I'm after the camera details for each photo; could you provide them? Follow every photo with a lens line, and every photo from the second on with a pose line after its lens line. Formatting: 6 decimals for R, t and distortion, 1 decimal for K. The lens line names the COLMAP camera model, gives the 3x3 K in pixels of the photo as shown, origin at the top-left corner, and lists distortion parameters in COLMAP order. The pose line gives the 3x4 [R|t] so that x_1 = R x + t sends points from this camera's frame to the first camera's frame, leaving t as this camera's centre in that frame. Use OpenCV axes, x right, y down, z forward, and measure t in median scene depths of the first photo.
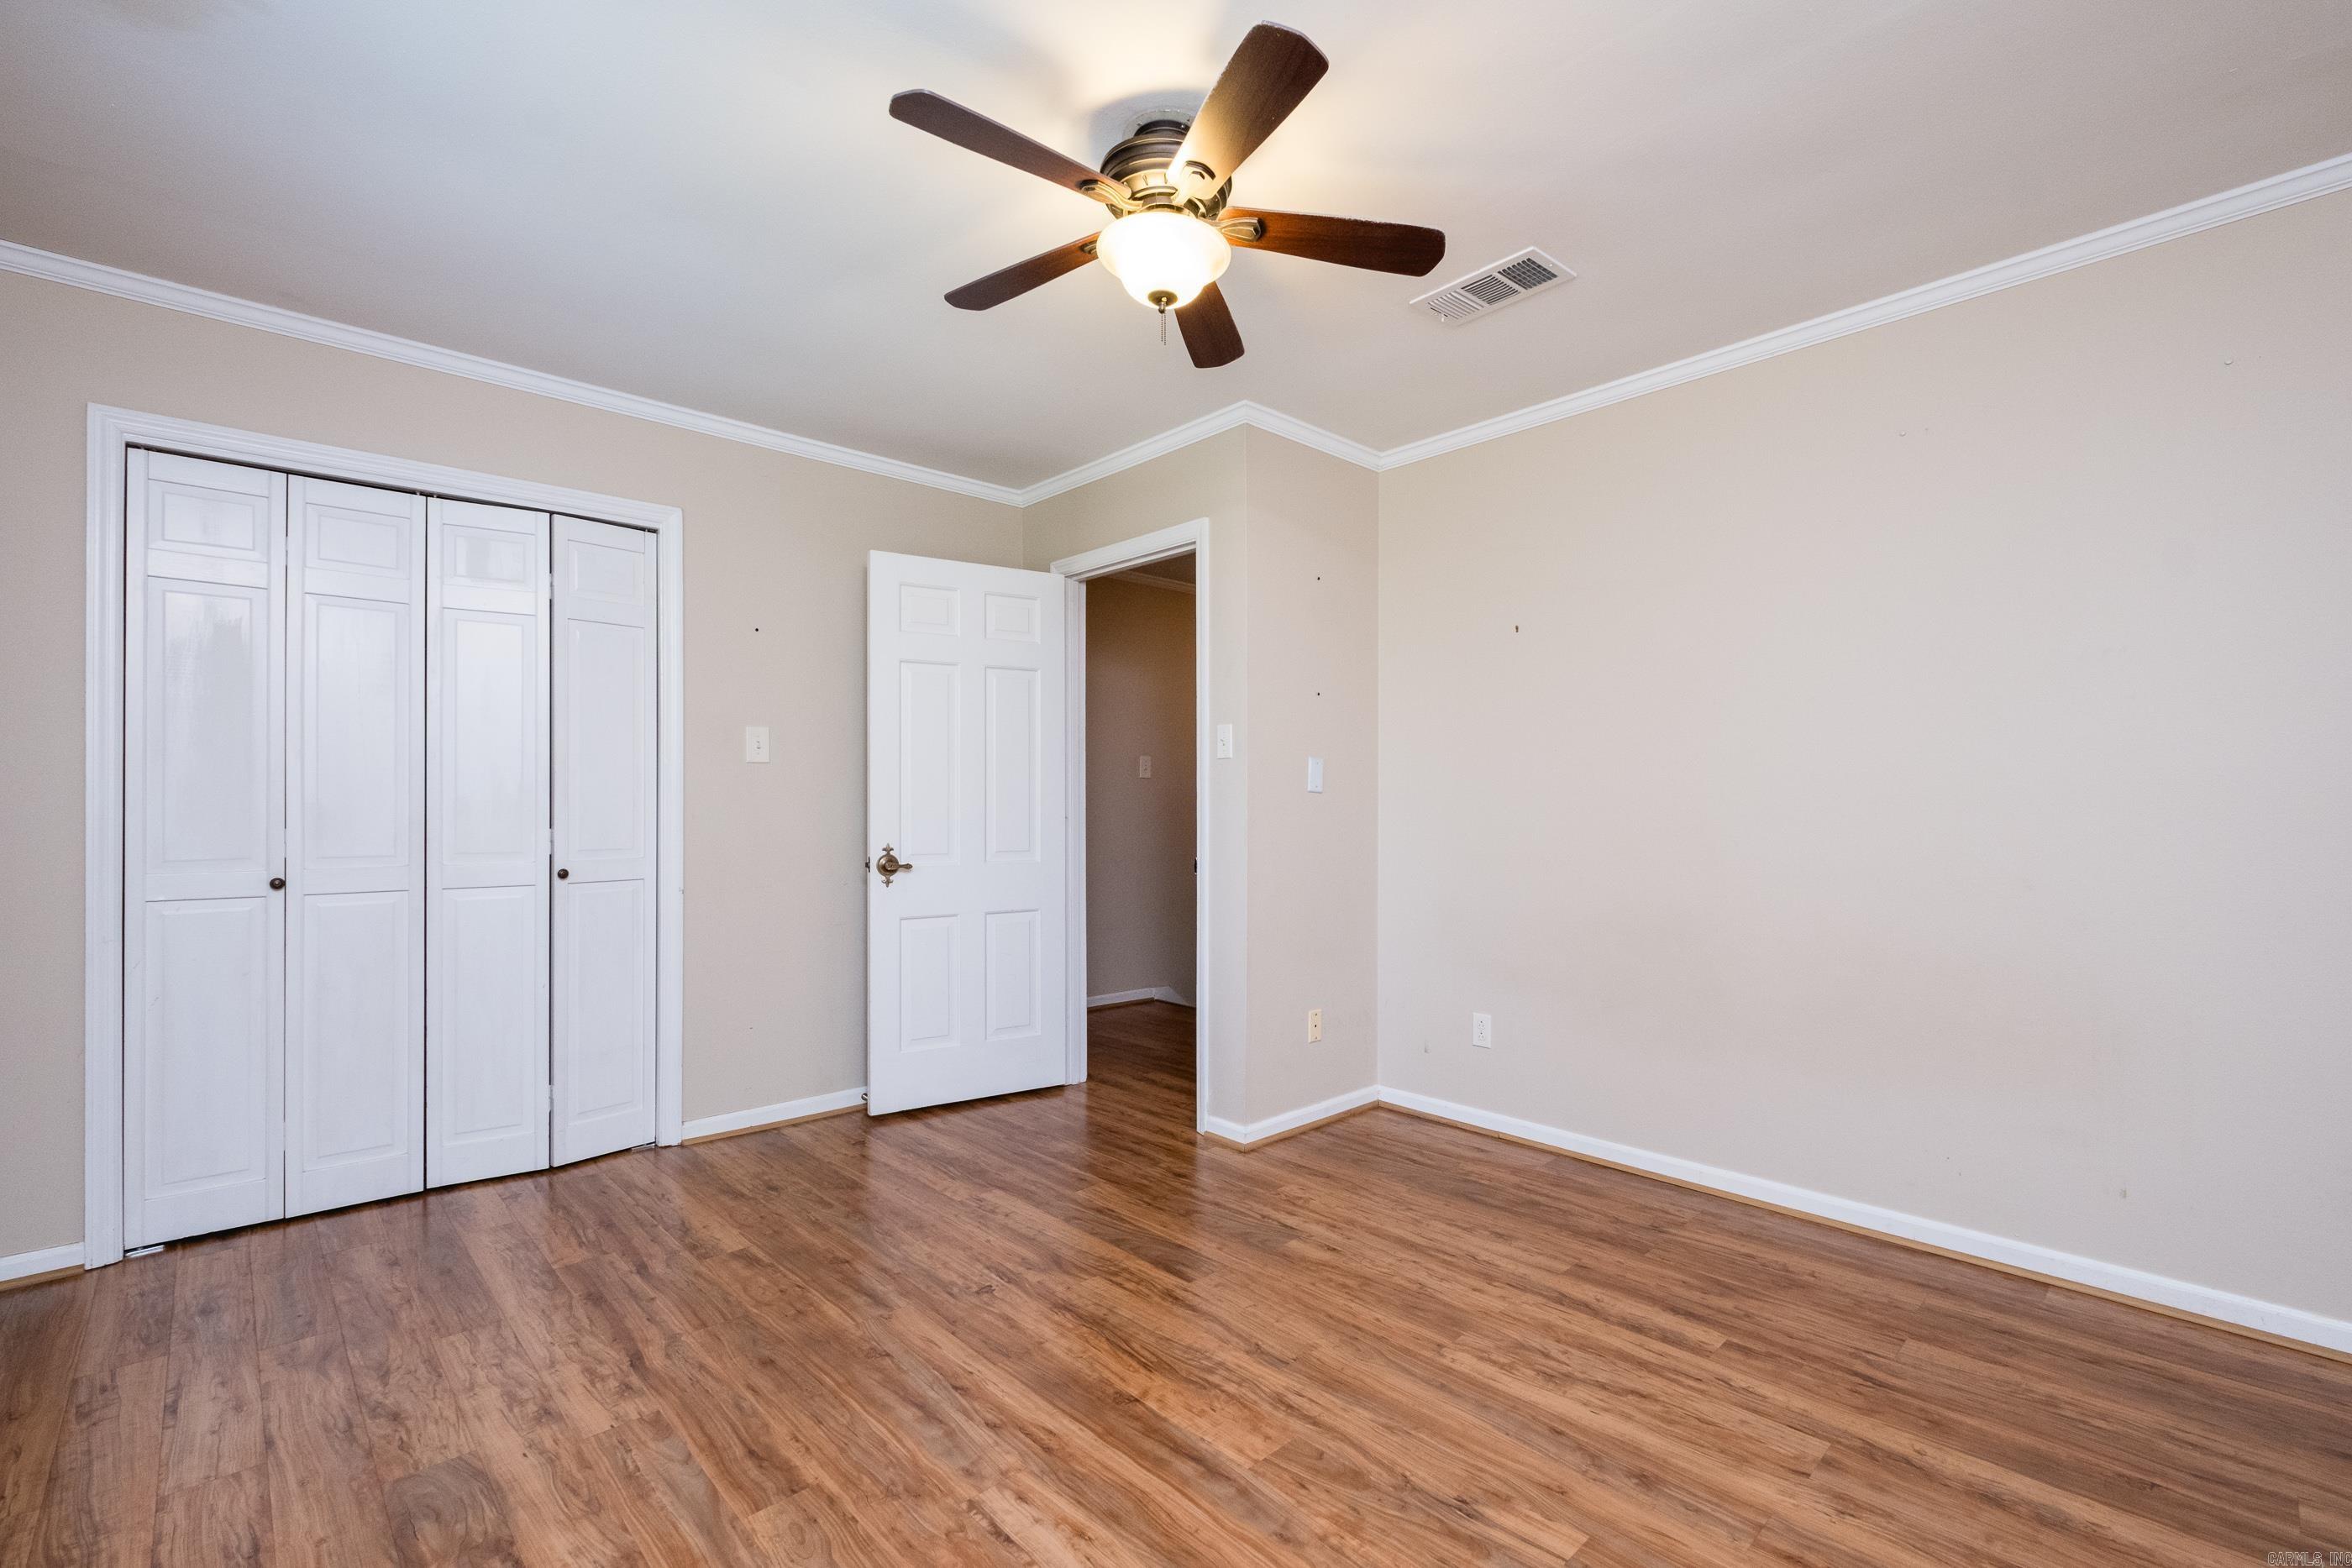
lens RADIAL K [[1008.9, 0, 1214.9], [0, 1008.9, 784.4], [0, 0, 1]] dist [0.006959, -0.003773]
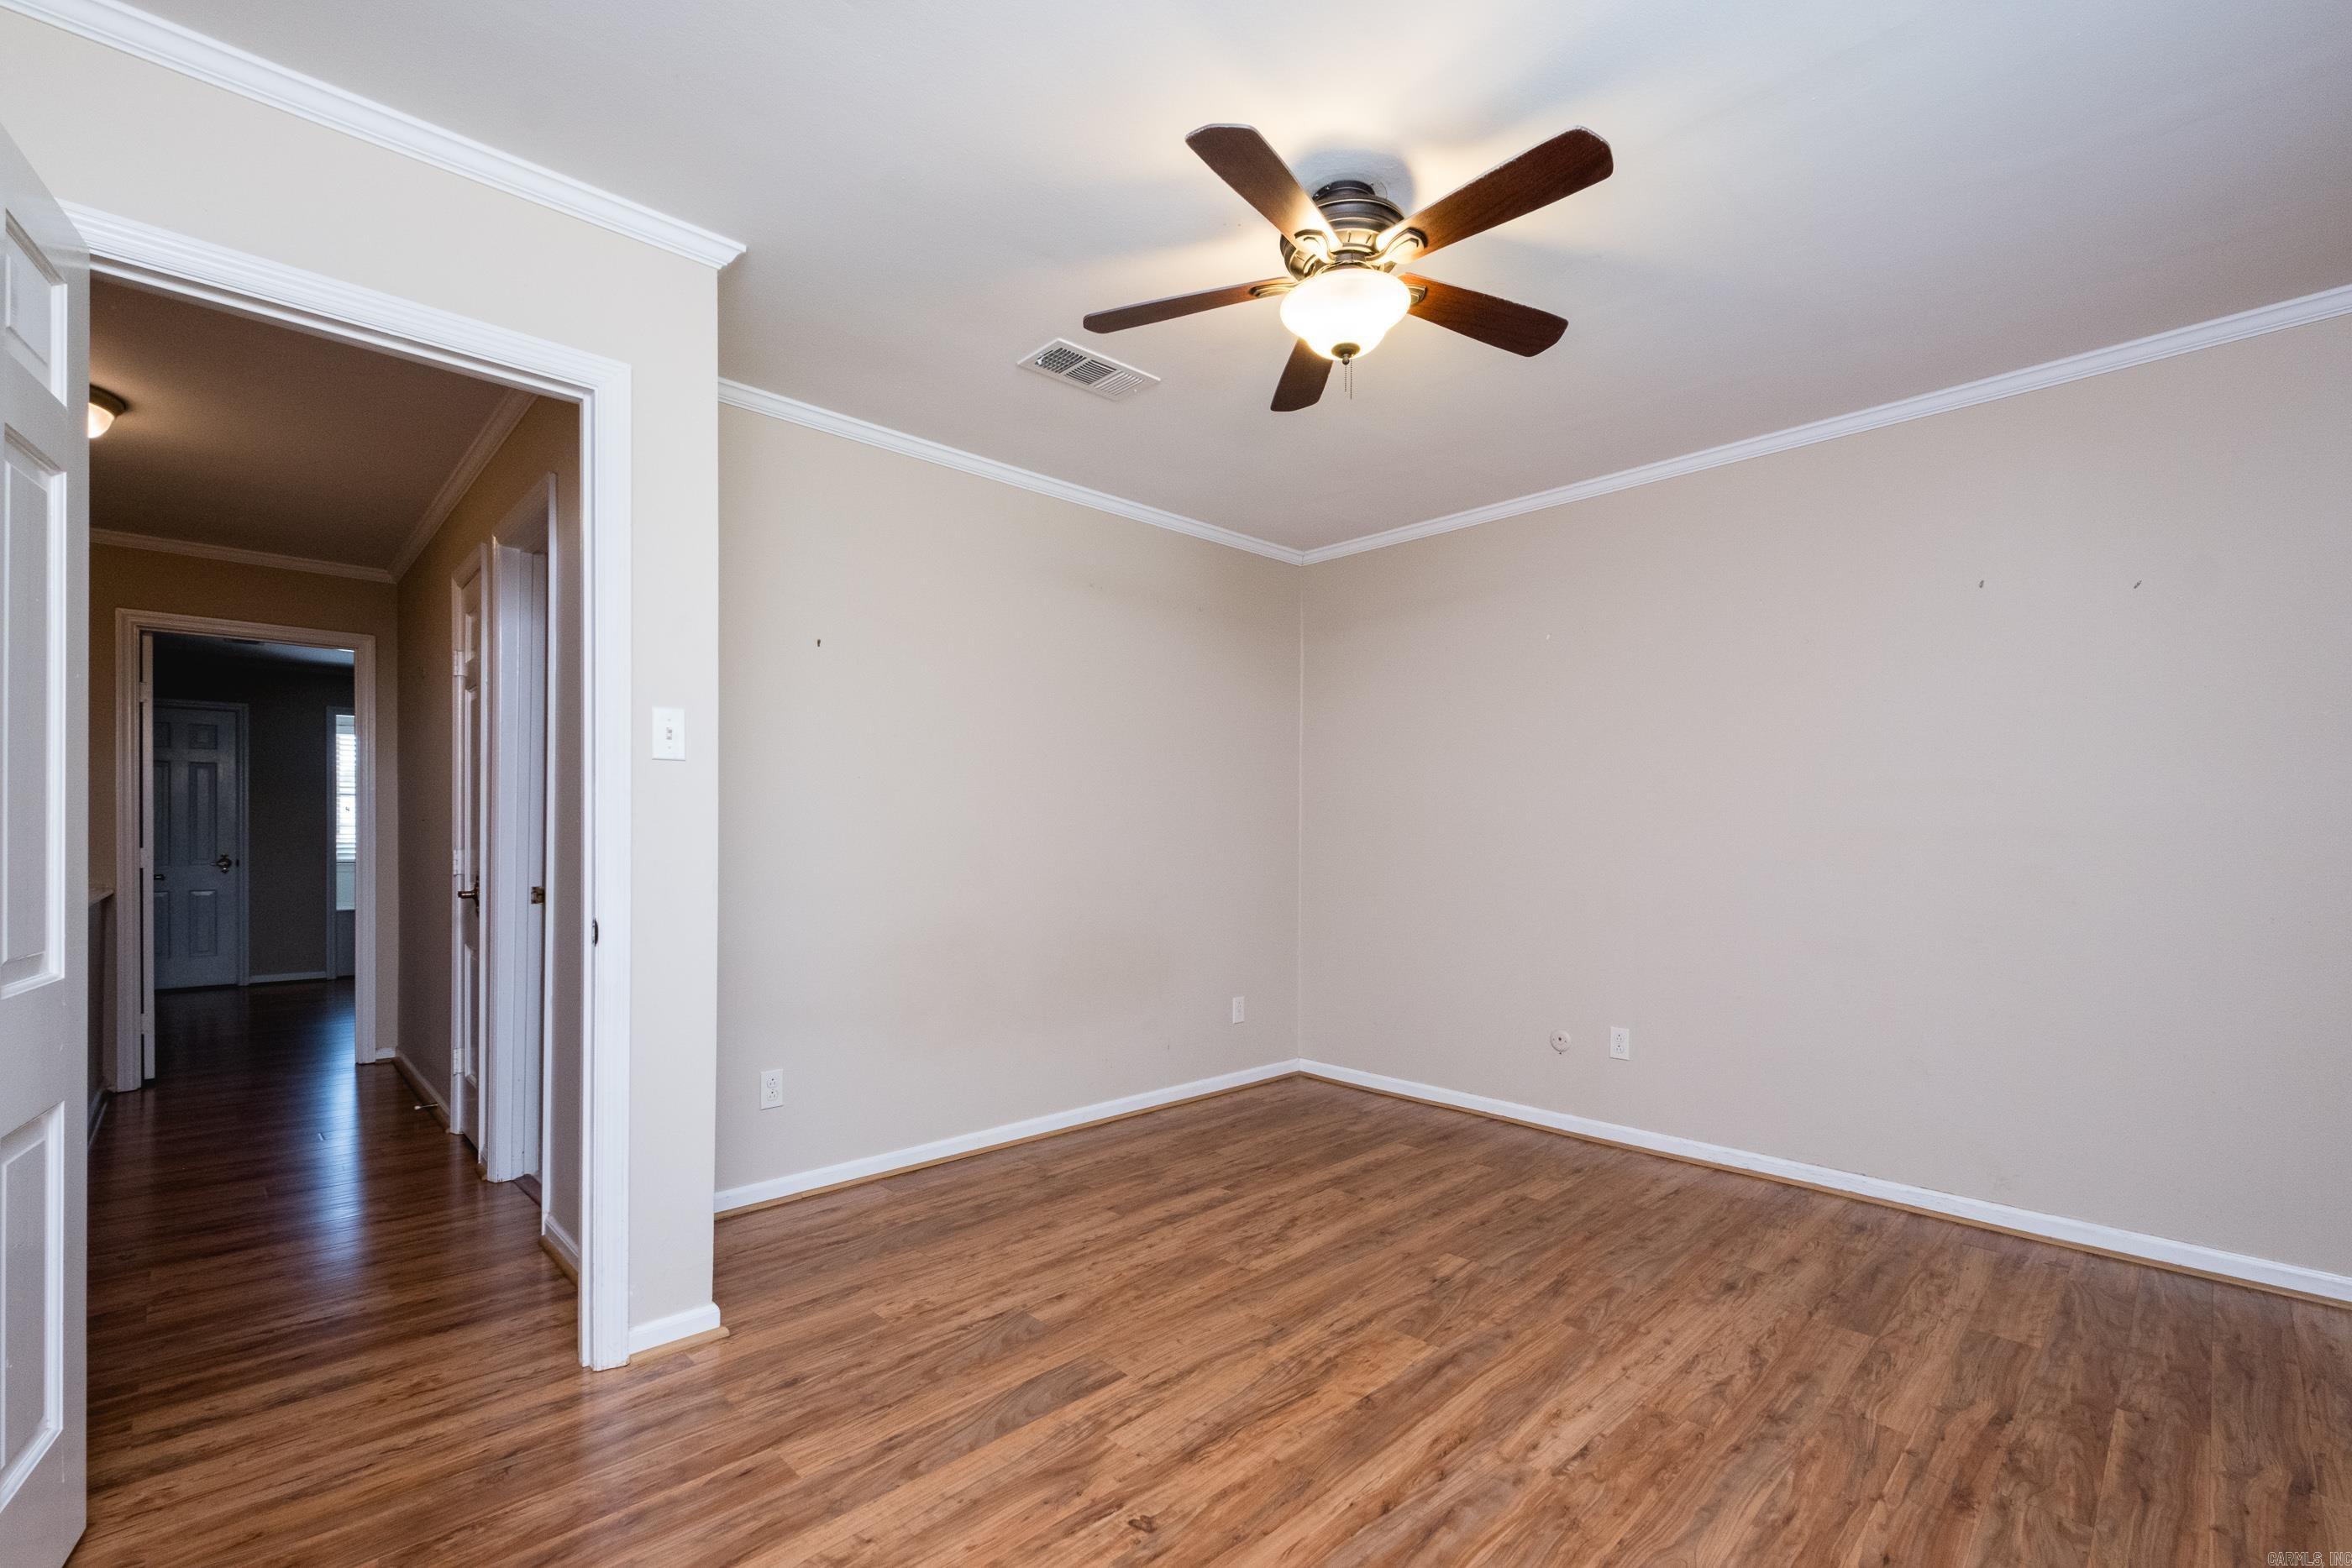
lens RADIAL K [[1008.9, 0, 1176.6], [0, 1008.9, 822.1], [0, 0, 1]] dist [0.006959, -0.003773]
pose [[0.015992, 0.011595, 0.999805, -0.974717], [-0.023692, 0.999656, -0.011214, 0.020304], [-0.999591, -0.023508, 0.016261, 1.017947]]
